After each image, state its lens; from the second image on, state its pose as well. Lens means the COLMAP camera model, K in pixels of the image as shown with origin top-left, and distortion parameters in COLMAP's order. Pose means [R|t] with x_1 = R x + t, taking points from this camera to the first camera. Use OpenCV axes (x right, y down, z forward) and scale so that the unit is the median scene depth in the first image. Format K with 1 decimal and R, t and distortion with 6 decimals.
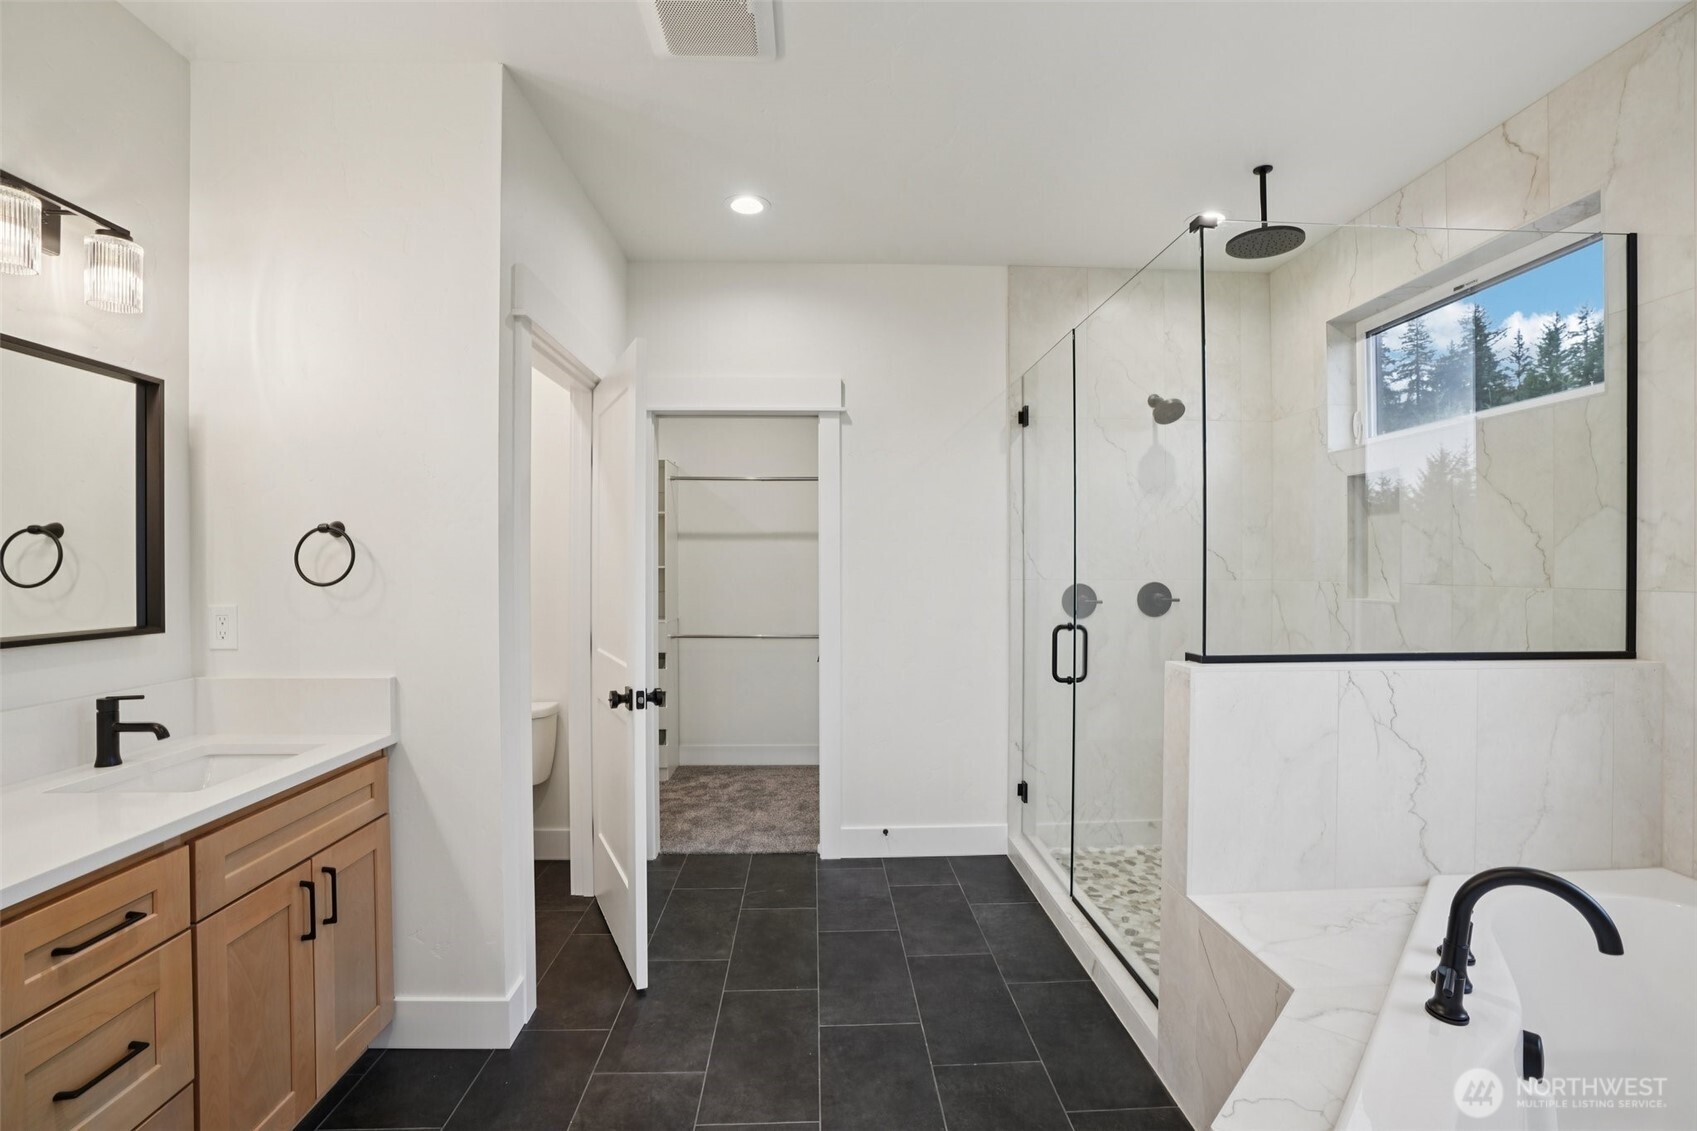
lens RADIAL K [[782.6, 0, 865.0], [0, 782.6, 572.2], [0, 0, 1]] dist [-0.035600, 0.011704]
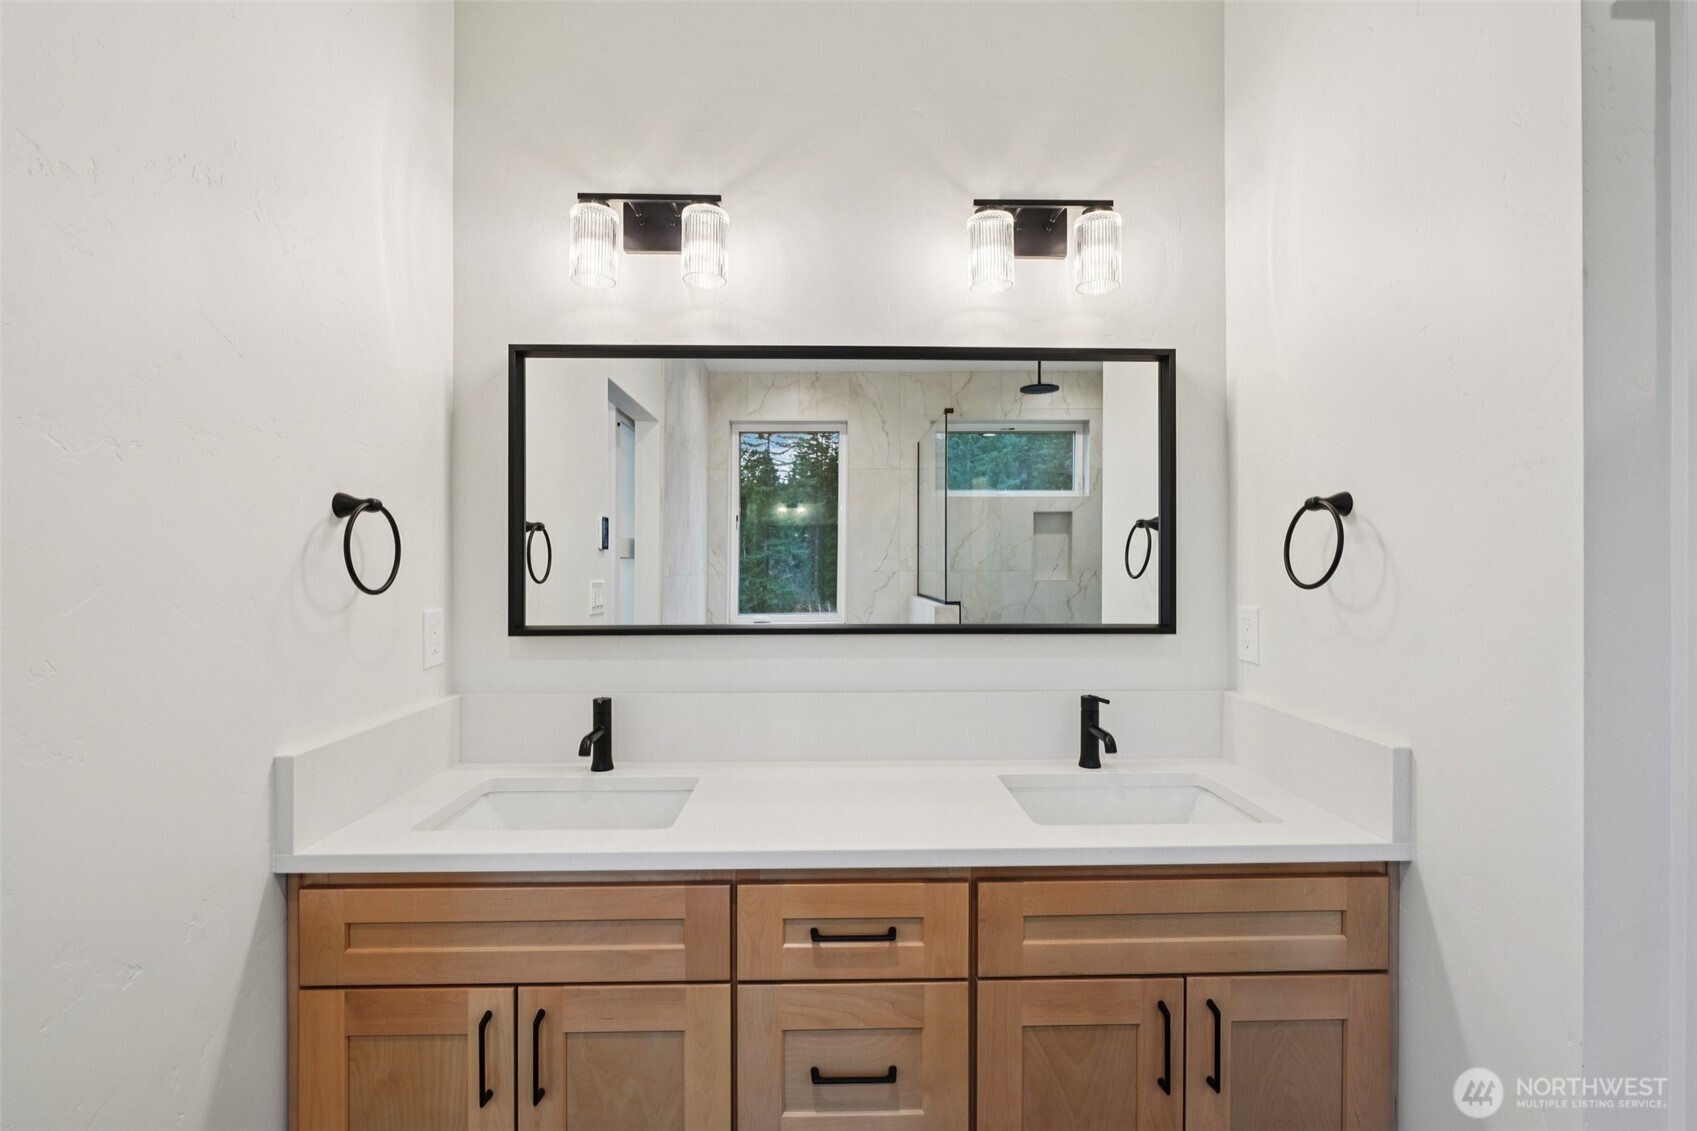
lens RADIAL K [[734.6, 0, 848.1], [0, 734.6, 574.5], [0, 0, 1]] dist [0.004374, -0.000637]
pose [[-0.043565, 0.015049, -0.998937, -0.042535], [-0.000350, 0.999886, 0.015079, -0.004157], [0.999051, 0.001007, -0.043555, 0.714145]]
